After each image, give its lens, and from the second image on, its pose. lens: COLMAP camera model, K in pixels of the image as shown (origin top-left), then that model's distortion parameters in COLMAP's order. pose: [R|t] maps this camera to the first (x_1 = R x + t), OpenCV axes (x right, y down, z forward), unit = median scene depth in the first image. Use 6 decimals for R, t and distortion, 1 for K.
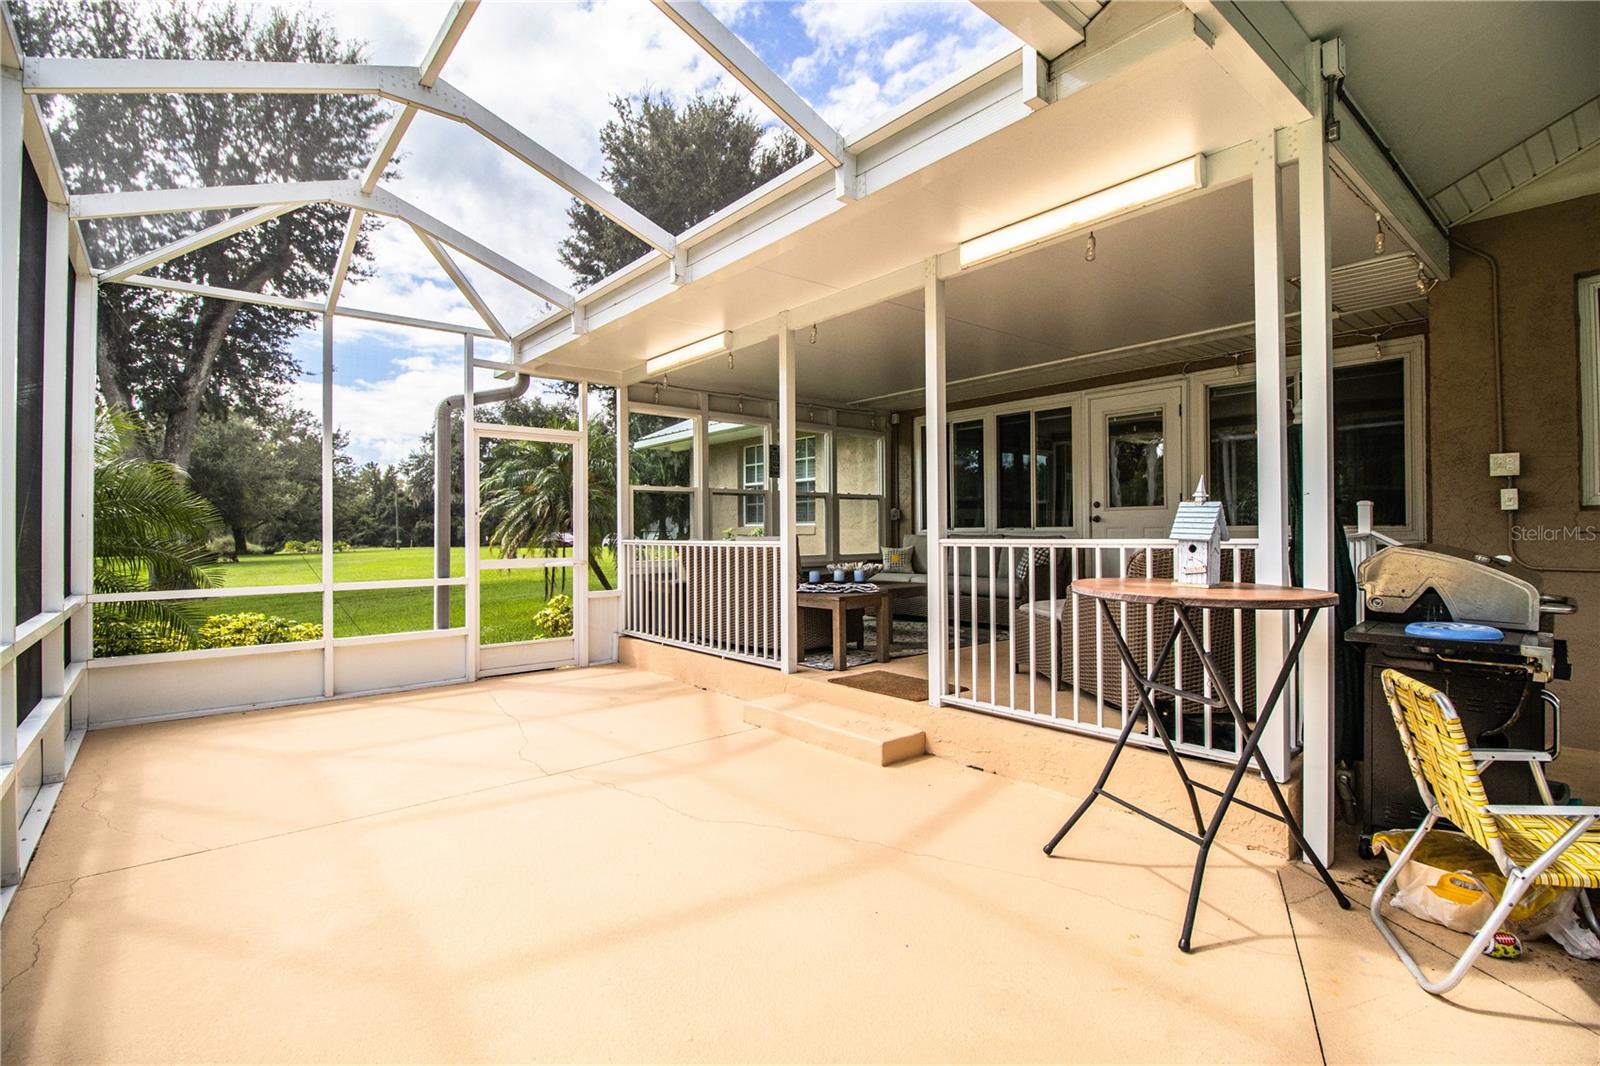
lens RADIAL K [[745.2, 0, 803.0], [0, 745.2, 525.2], [0, 0, 1]] dist [0.001524, -0.011454]
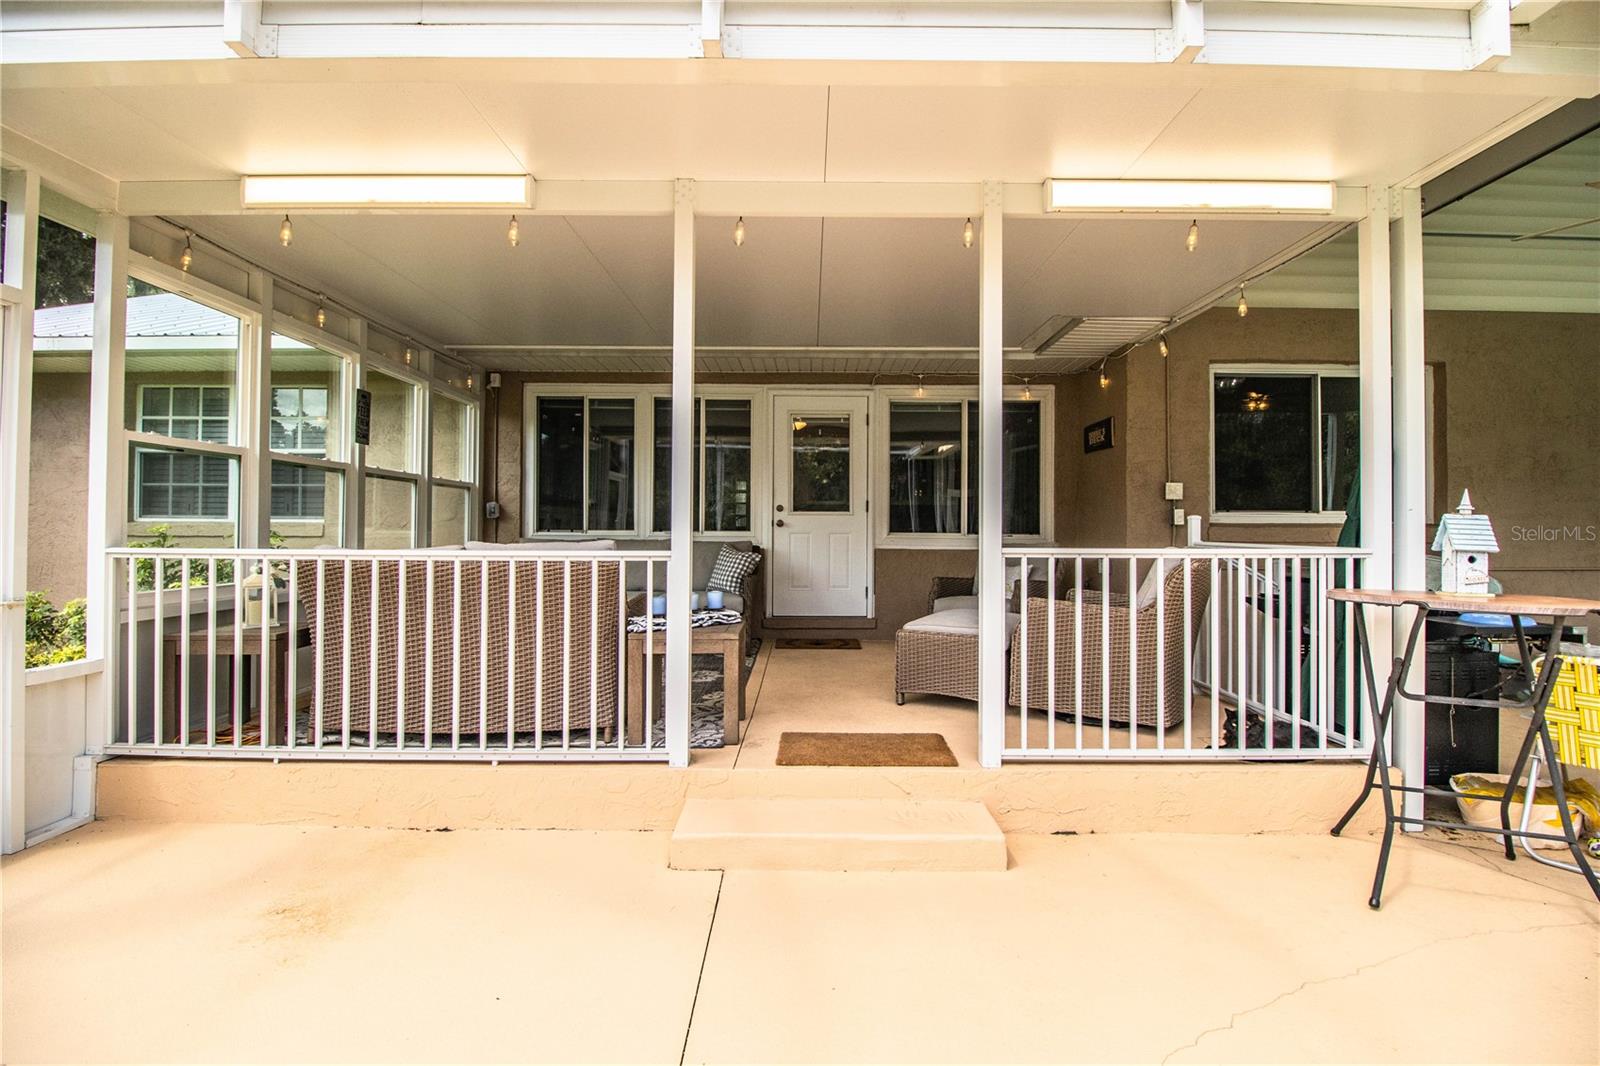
lens RADIAL K [[745.2, 0, 803.0], [0, 745.2, 525.2], [0, 0, 1]] dist [0.001524, -0.011454]
pose [[0.641644, 0.018993, 0.766768, -0.333765], [-0.016340, 0.999805, -0.011092, 0.003931], [-0.766829, -0.005412, 0.641829, 0.407811]]
